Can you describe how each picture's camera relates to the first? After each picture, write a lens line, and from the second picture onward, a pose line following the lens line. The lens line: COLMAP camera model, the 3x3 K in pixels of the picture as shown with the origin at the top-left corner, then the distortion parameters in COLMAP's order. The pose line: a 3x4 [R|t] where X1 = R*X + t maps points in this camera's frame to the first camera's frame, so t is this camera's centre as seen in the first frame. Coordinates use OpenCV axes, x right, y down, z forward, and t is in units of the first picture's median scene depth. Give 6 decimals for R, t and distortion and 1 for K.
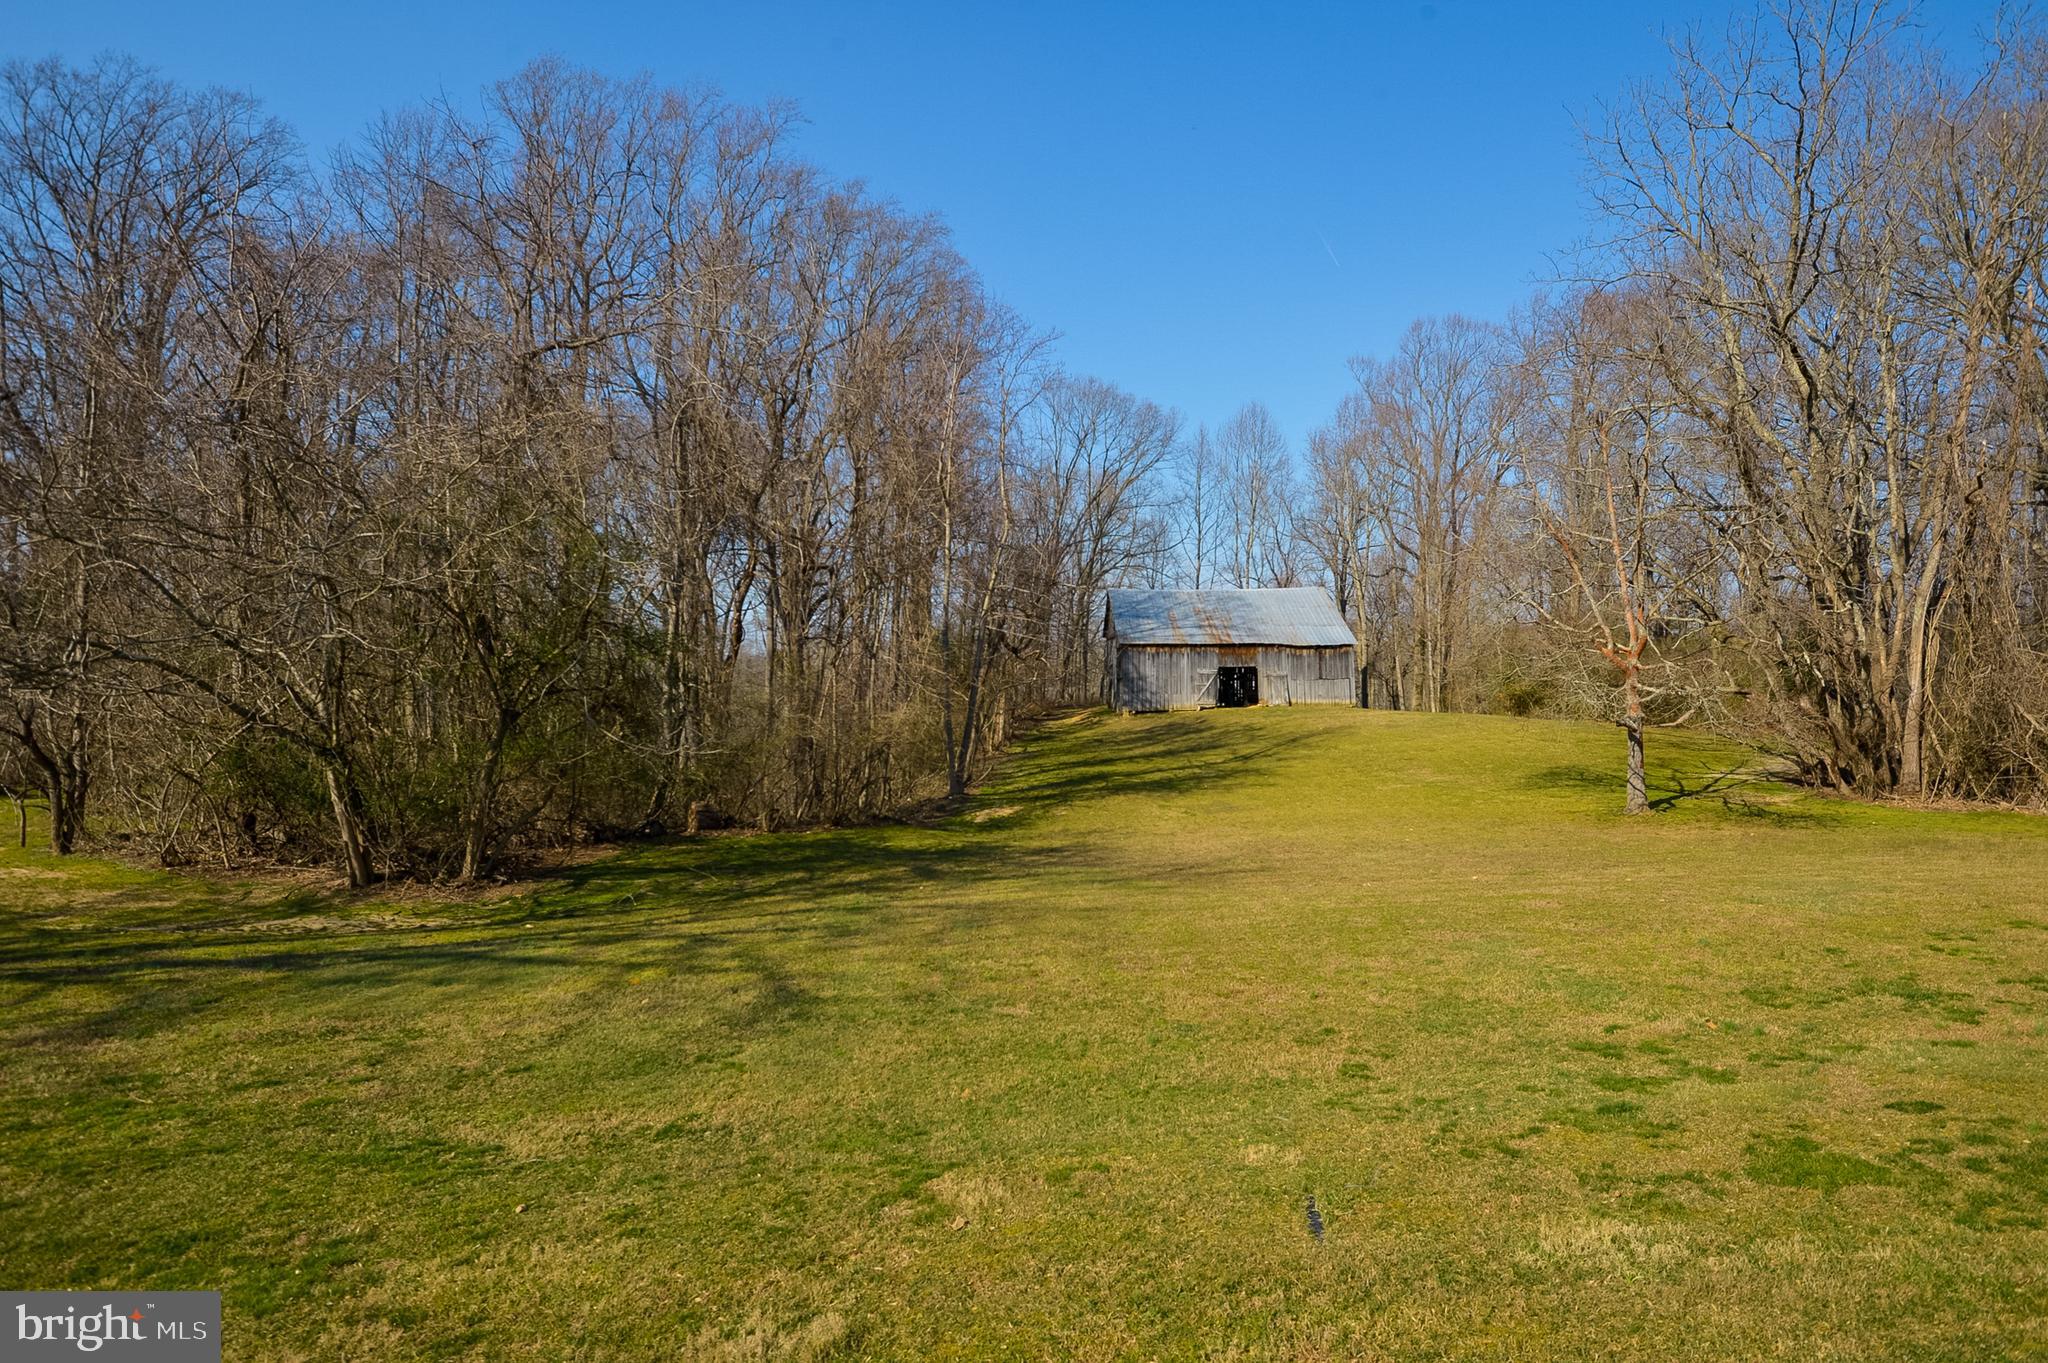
lens RADIAL K [[1066.4, 0, 1027.3], [0, 1066.4, 683.4], [0, 0, 1]] dist [-0.002265, 0.000009]
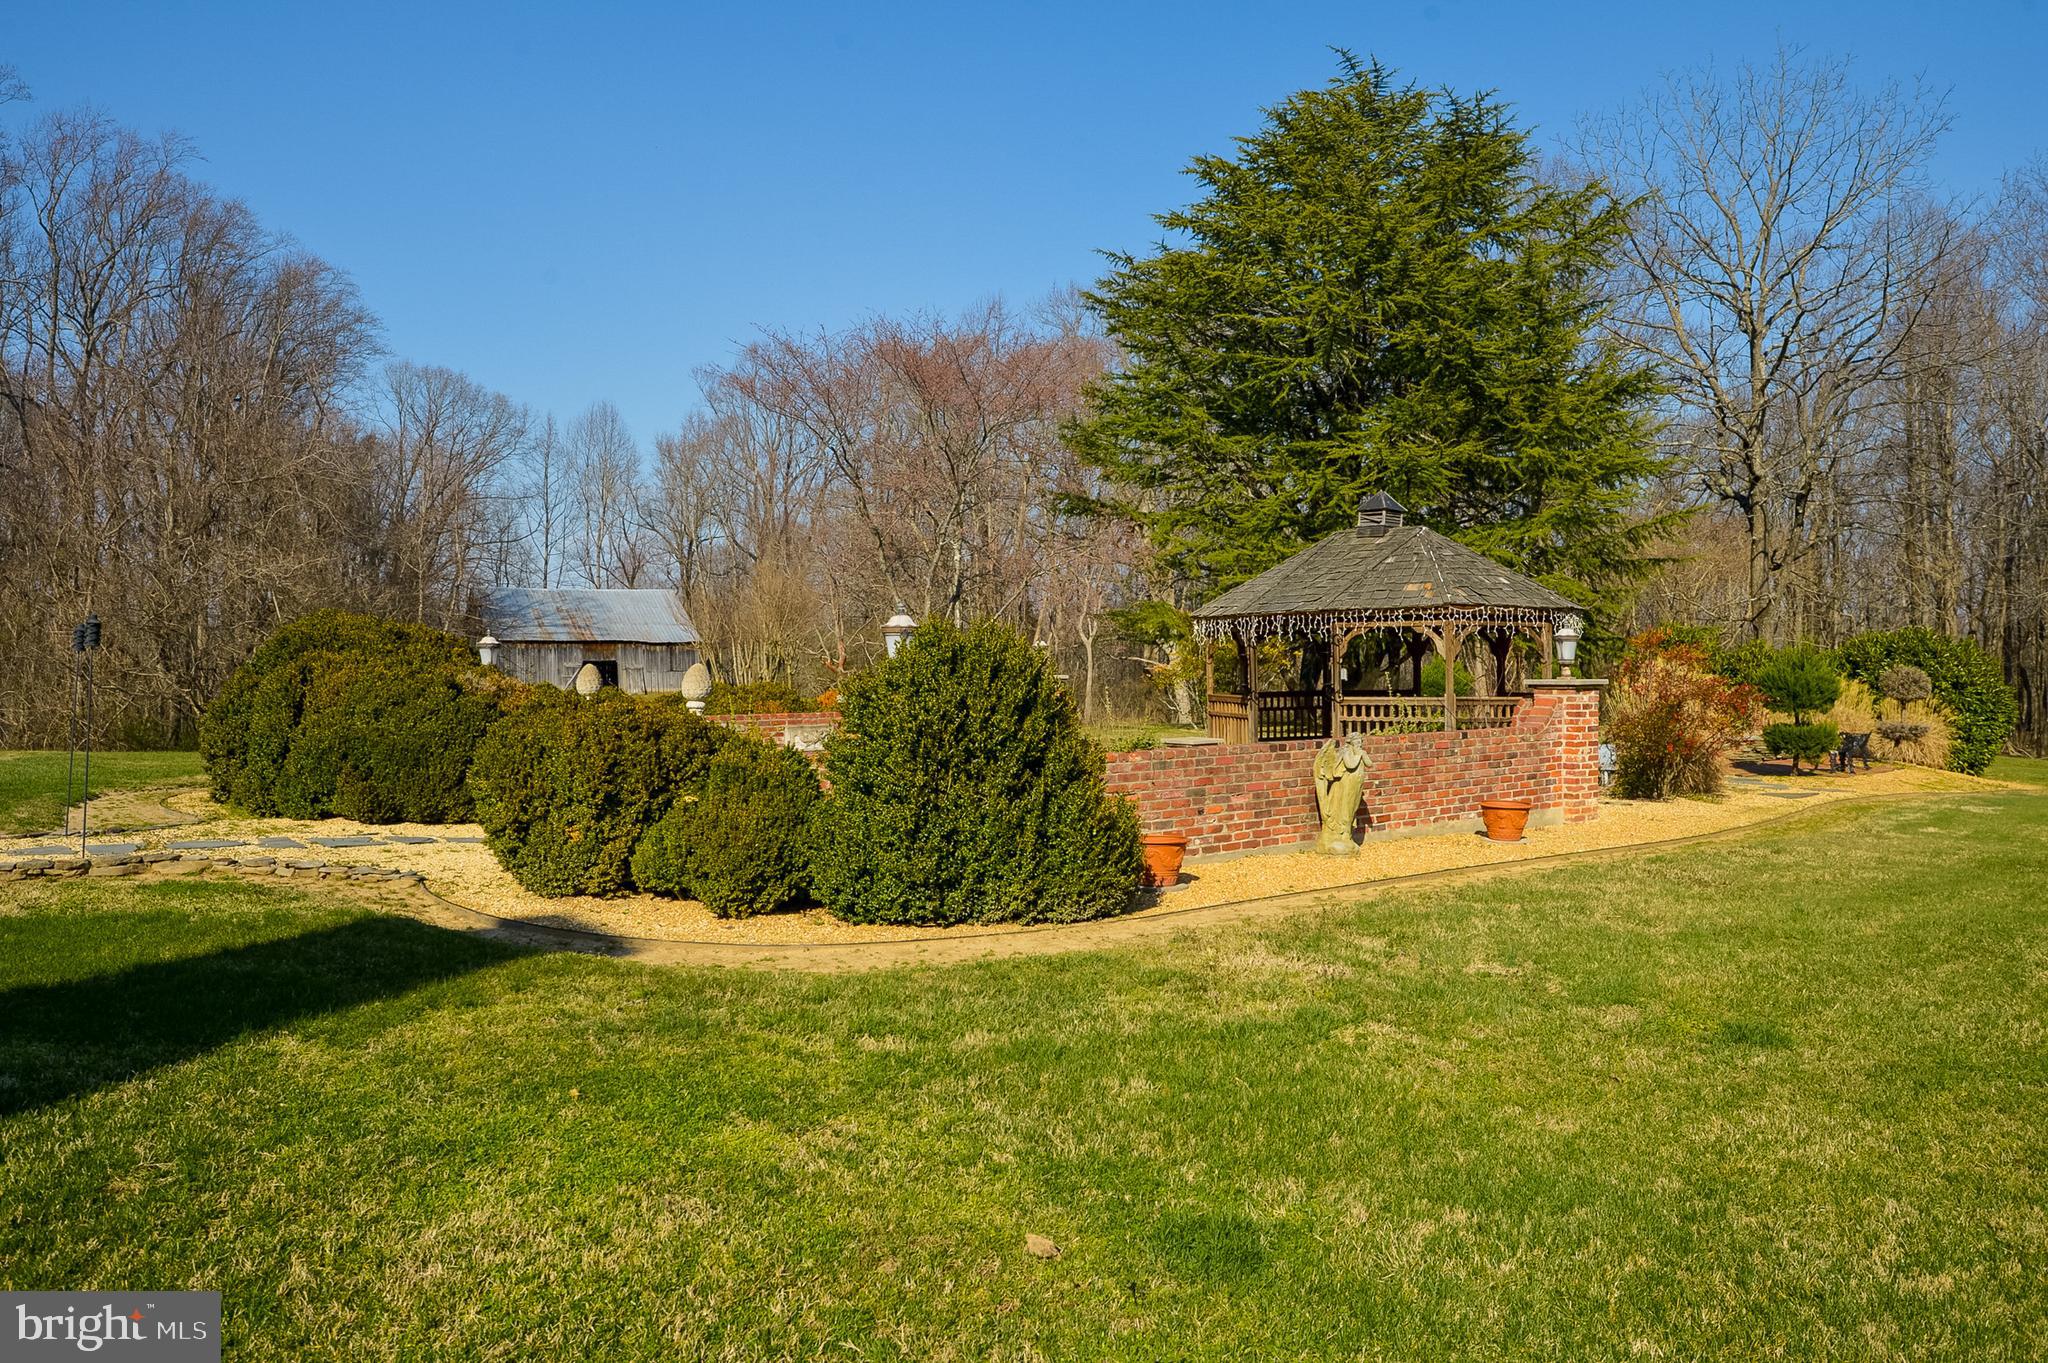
lens RADIAL K [[1406.1, 0, 1027.0], [0, 1406.1, 671.1], [0, 0, 1]] dist [0.005129, 0.003346]
pose [[0.865633, -0.006017, 0.500642, -0.120526], [0.002700, 0.999969, 0.007350, -0.010626], [-0.500671, -0.005011, 0.865623, -0.402601]]
